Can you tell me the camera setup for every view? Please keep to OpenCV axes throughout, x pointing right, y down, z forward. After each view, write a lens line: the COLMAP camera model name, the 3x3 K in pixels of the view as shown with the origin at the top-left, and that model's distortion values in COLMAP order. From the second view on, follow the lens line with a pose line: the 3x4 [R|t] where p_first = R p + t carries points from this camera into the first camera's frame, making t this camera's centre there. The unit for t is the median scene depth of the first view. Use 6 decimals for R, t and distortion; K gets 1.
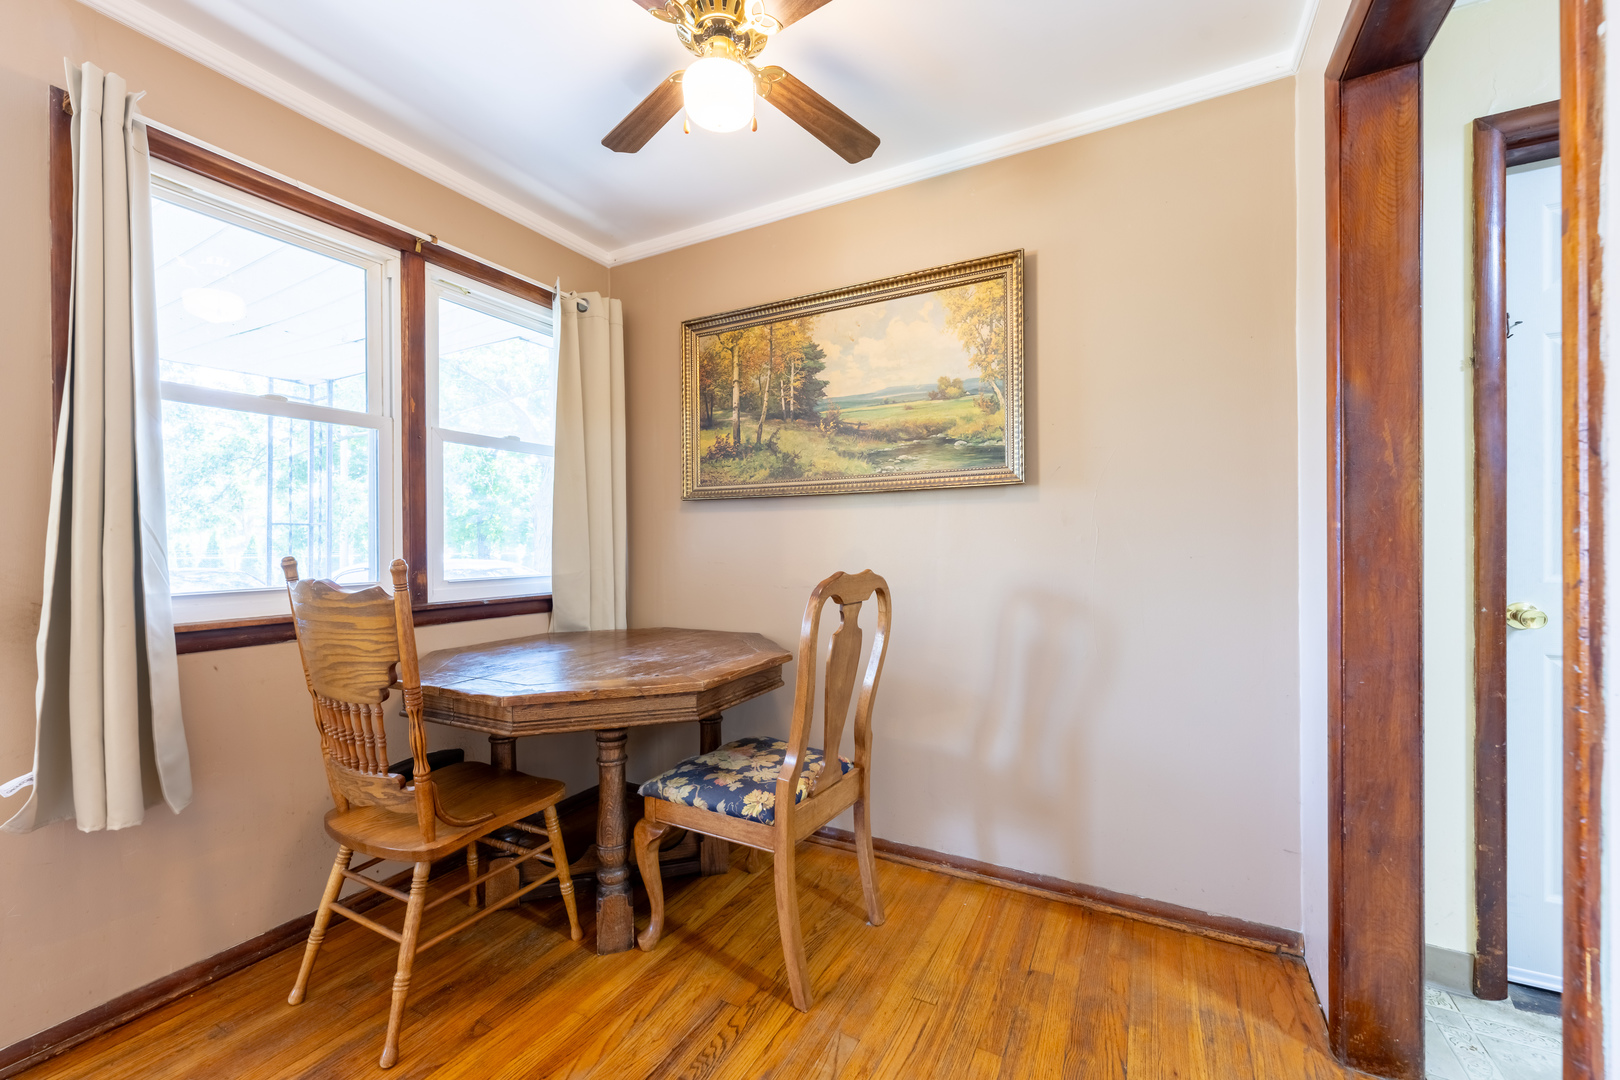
lens RADIAL K [[642.9, 0, 806.3], [0, 642.9, 544.4], [0, 0, 1]] dist [-0.000401, 0.000733]
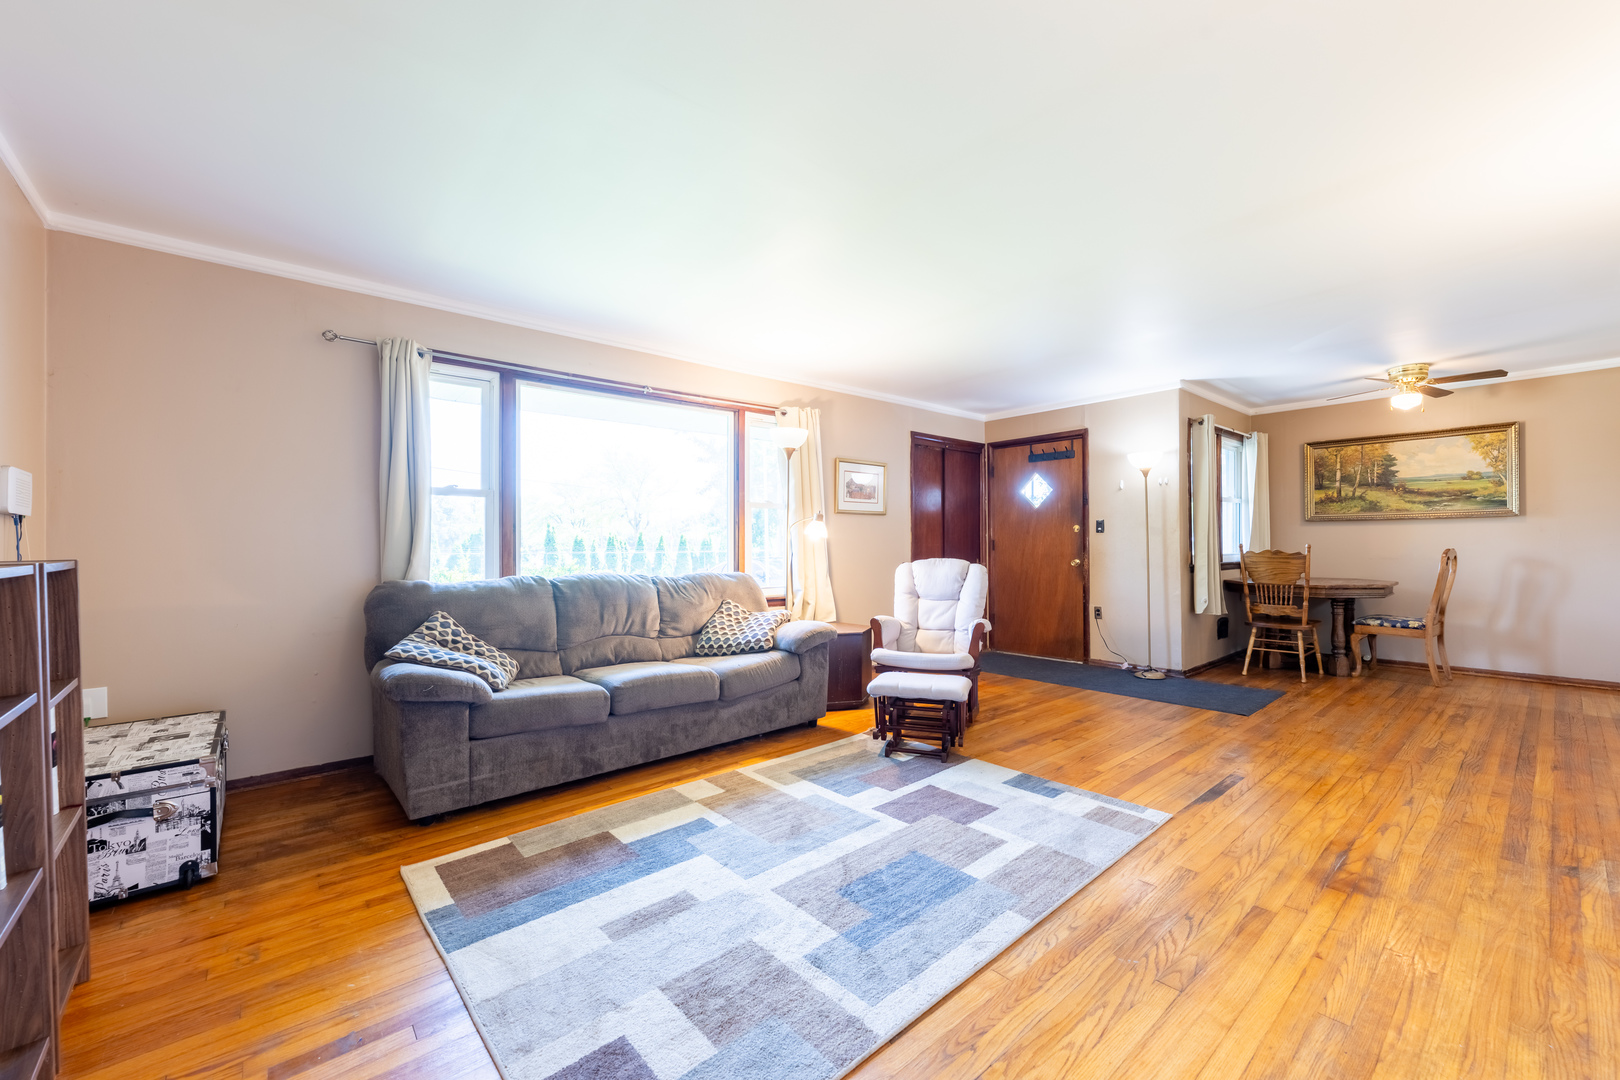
lens RADIAL K [[642.9, 0, 809.6], [0, 642.9, 545.2], [0, 0, 1]] dist [-0.000401, 0.000733]
pose [[0.933974, -0.000017, -0.357342, -1.238428], [0.001996, 0.999985, 0.005169, 0.002589], [0.357336, -0.005541, 0.933959, -2.141011]]
